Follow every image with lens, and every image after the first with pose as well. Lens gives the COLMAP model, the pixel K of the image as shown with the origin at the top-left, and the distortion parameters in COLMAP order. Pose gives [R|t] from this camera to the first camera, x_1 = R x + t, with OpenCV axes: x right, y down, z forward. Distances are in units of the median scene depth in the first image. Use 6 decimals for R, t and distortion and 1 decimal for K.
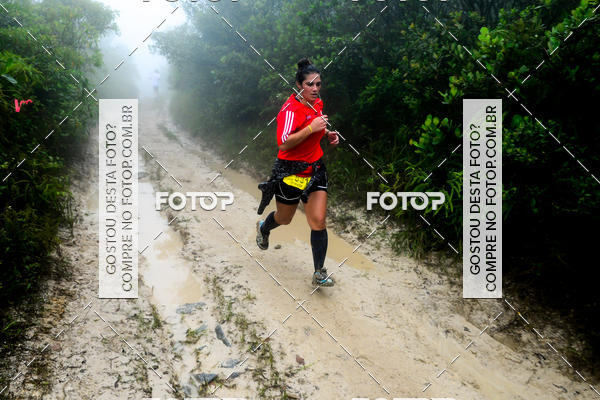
lens RADIAL K [[502.8, 0, 289.2], [0, 502.8, 192.2], [0, 0, 1]] dist [-0.036790, 0.002303]
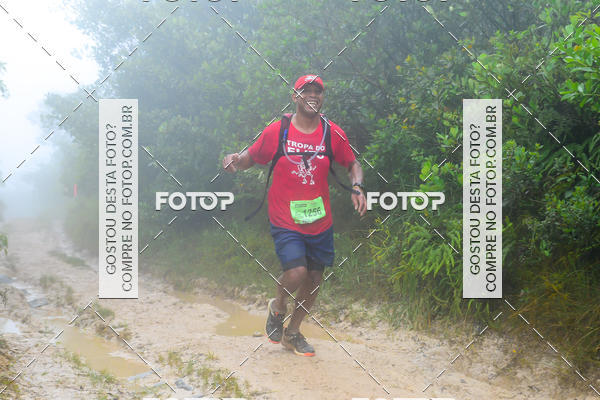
lens RADIAL K [[1320.1, 0, 296.7], [0, 1320.1, 189.9], [0, 0, 1]] dist [0.221858, 0.005434]
pose [[0.998668, -0.051565, 0.001714, 0.066892], [0.050379, 0.967446, -0.248012, 0.430957], [0.011131, 0.247768, 0.968756, -1.116175]]
